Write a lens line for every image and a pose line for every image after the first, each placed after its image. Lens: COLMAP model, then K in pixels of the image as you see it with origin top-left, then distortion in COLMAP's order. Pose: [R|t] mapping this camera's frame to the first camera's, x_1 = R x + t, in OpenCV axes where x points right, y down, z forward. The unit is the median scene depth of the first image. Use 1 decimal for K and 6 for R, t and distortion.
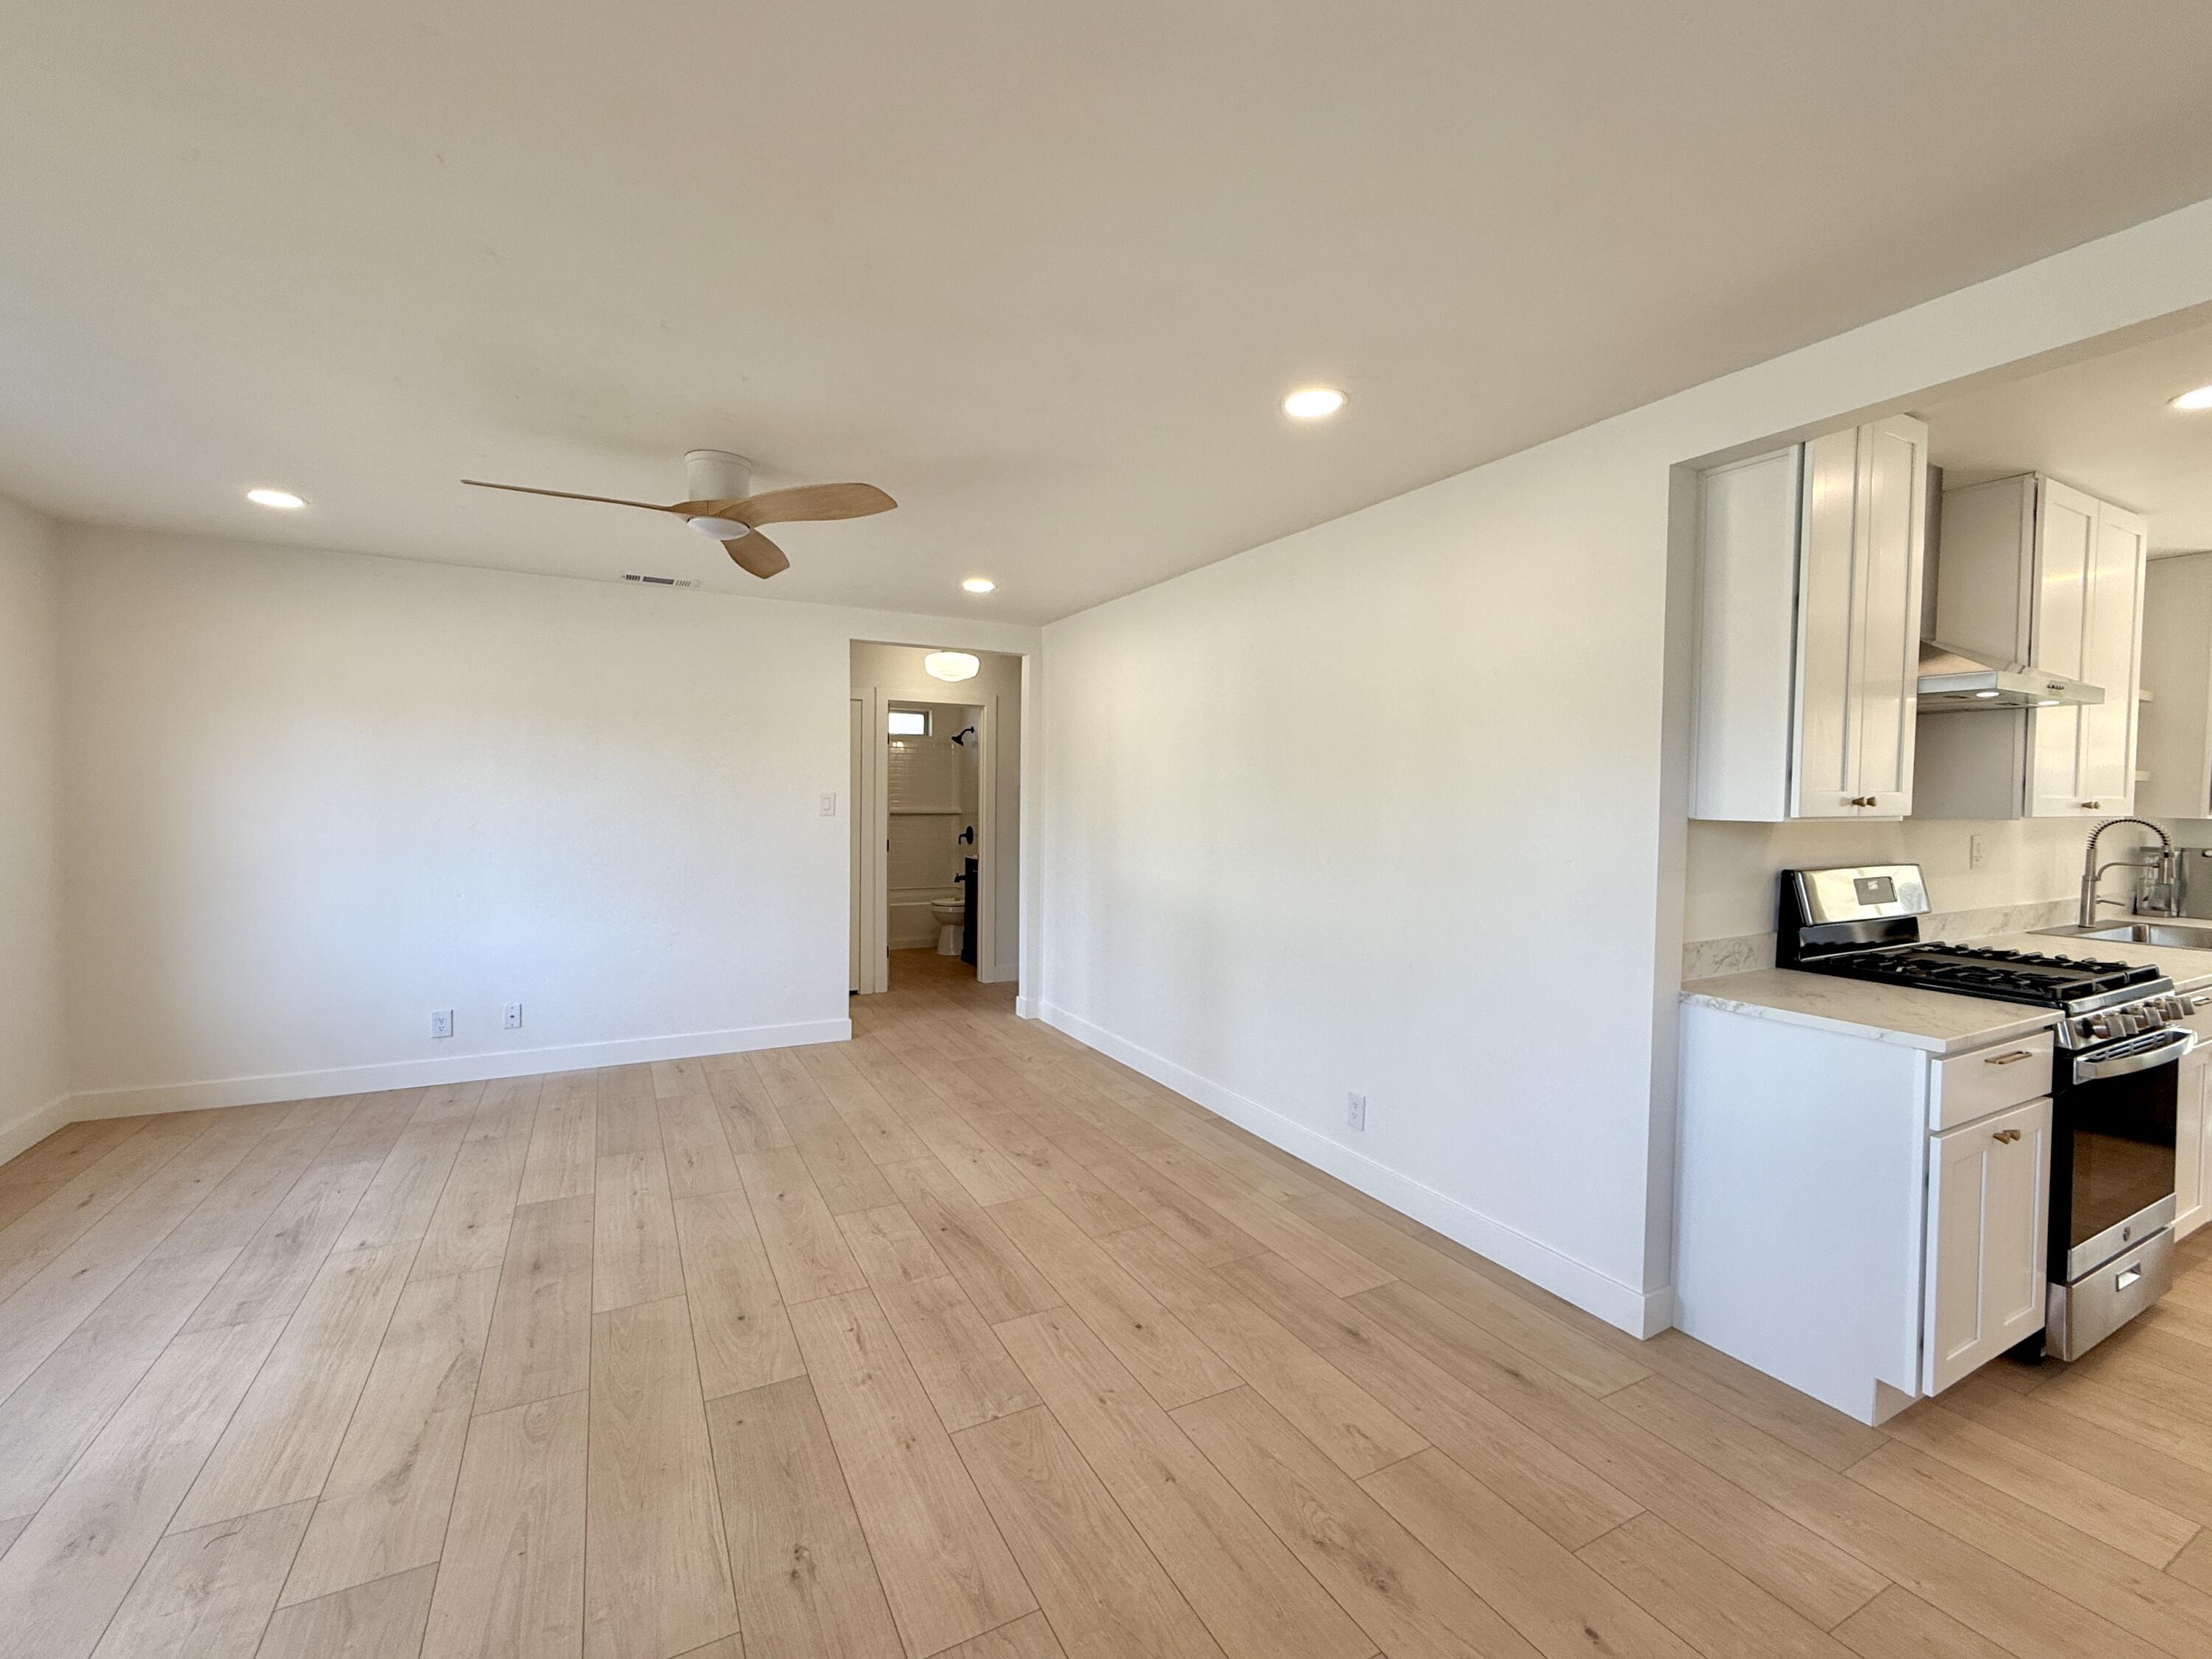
lens RADIAL K [[931.0, 0, 1102.1], [0, 931.0, 825.9], [0, 0, 1]] dist [0.000301, 0.000004]
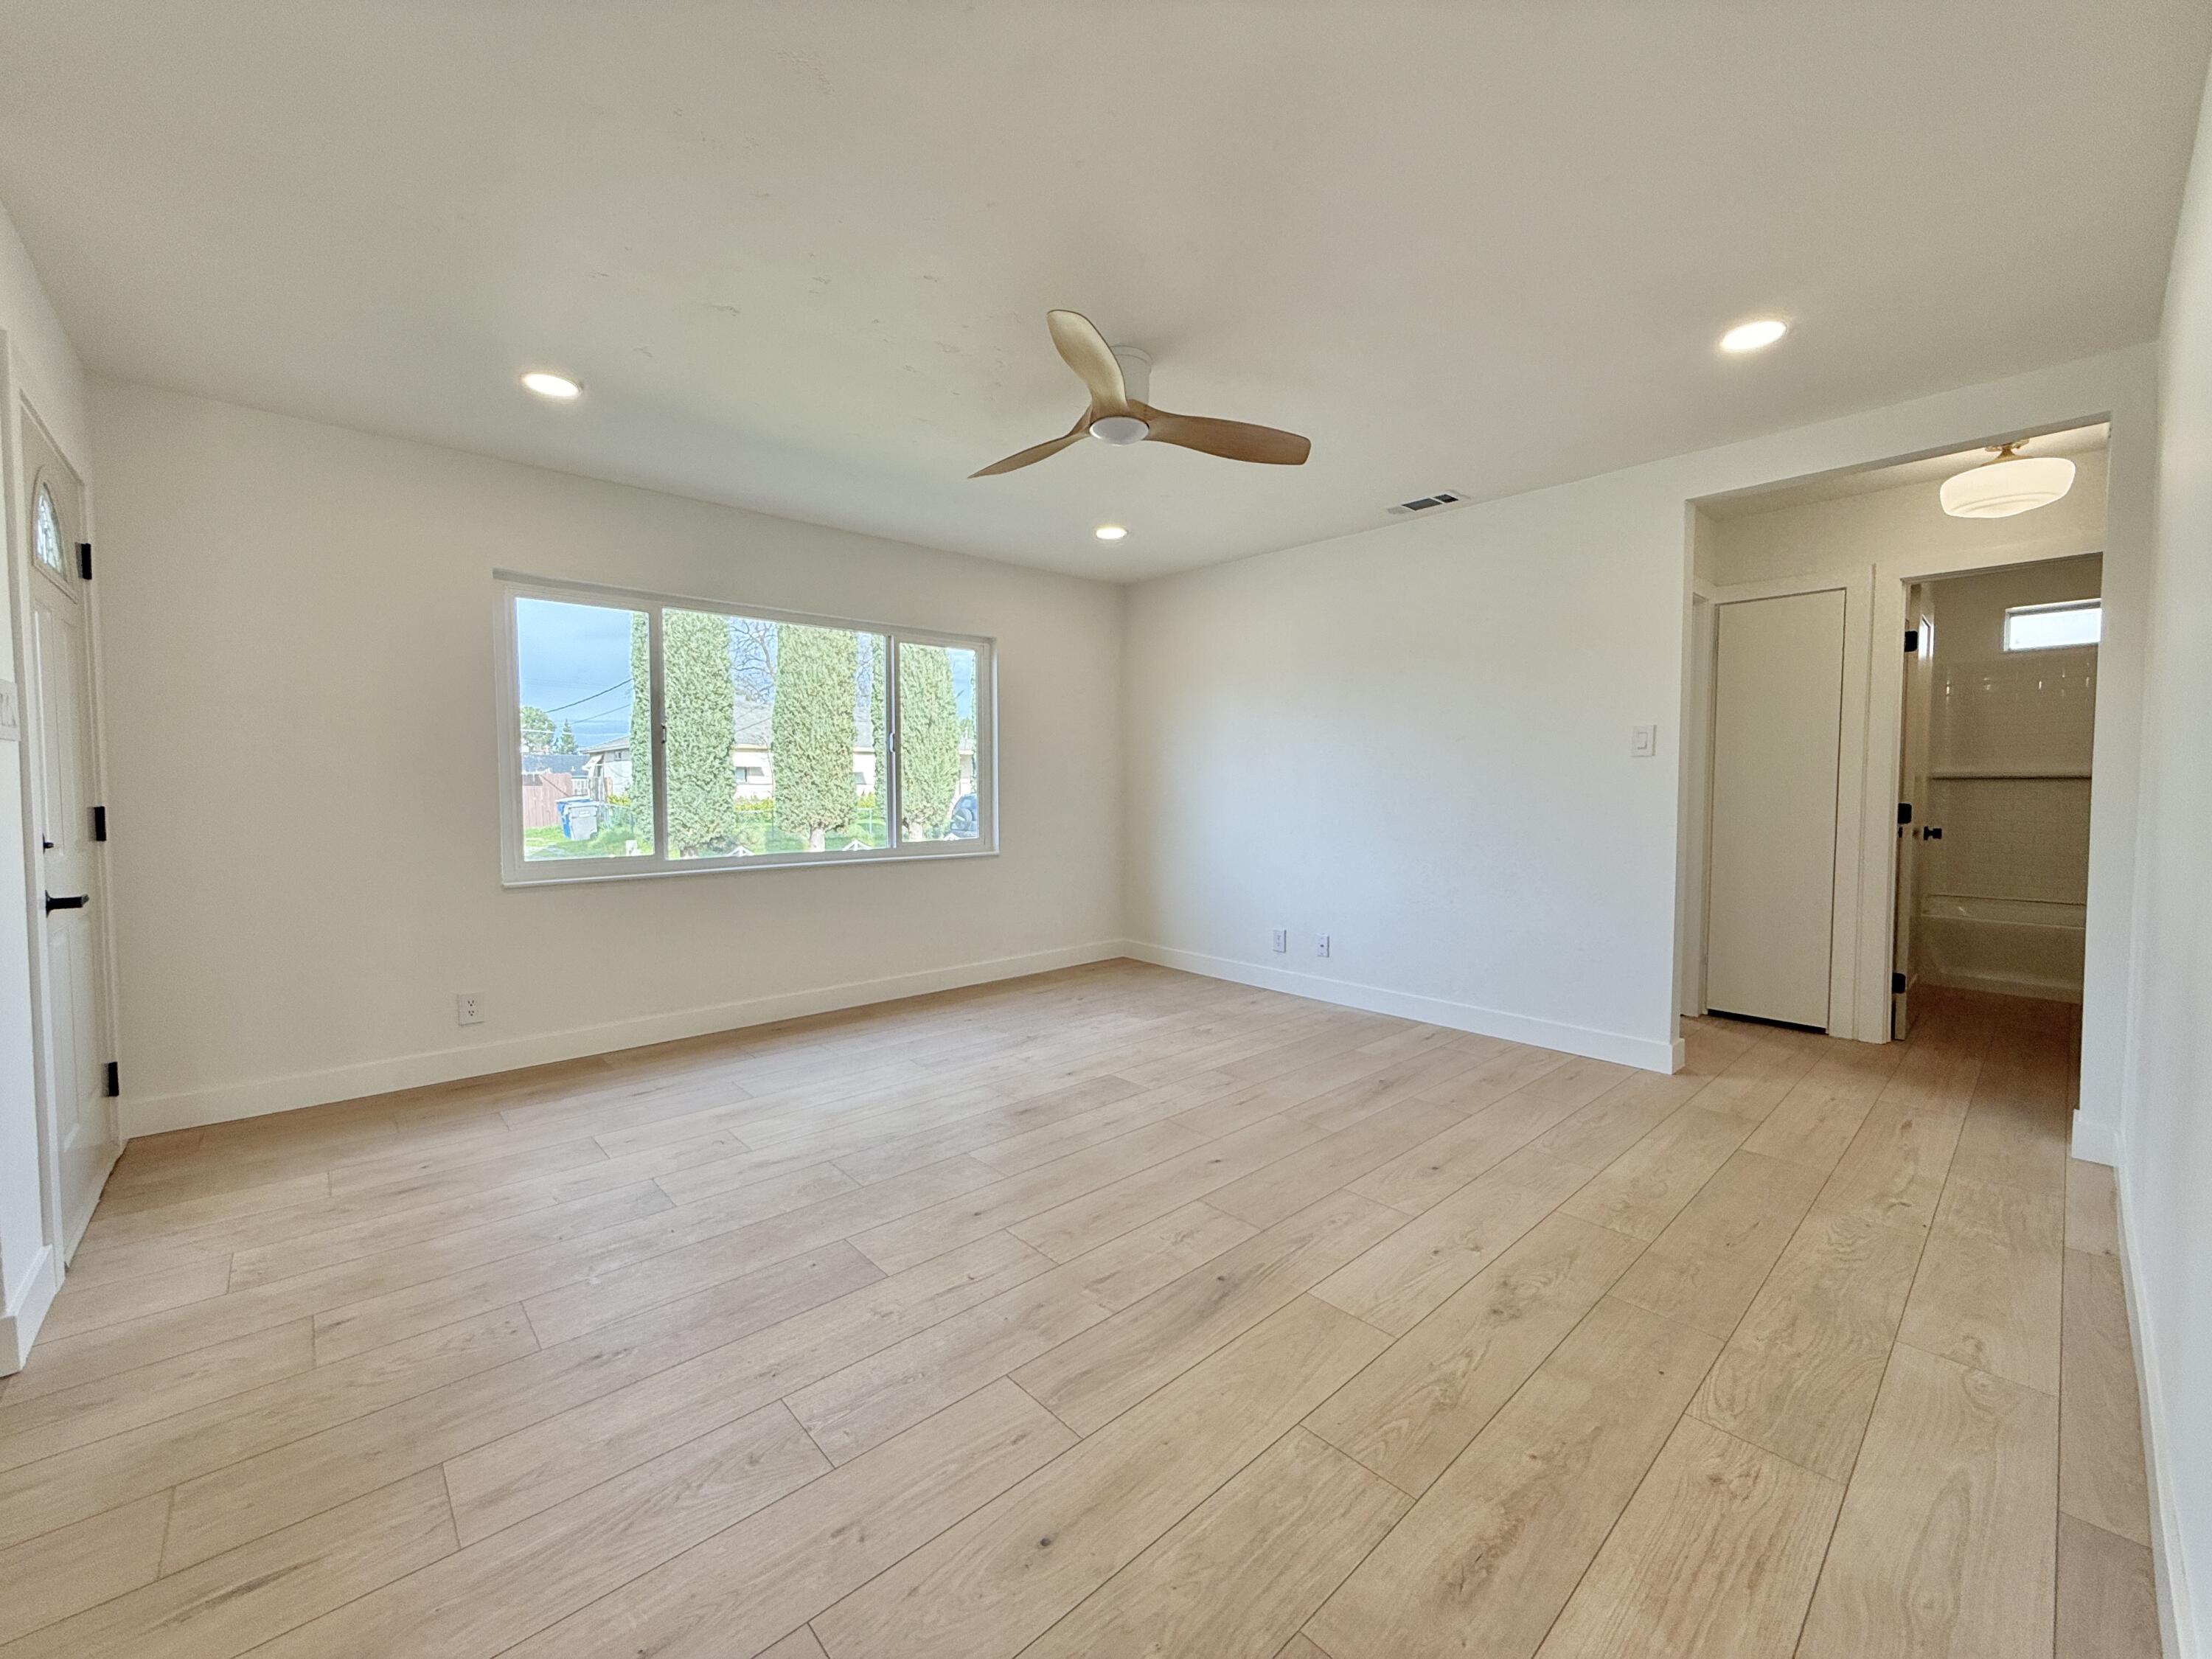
lens RADIAL K [[881.7, 0, 1101.3], [0, 881.7, 824.6], [0, 0, 1]] dist [0.000975, -0.000035]
pose [[0.247871, 0.031833, -0.968270, 0.462906], [-0.027278, 0.999293, 0.025870, 0.062204], [0.968409, 0.020000, 0.248564, 0.727199]]
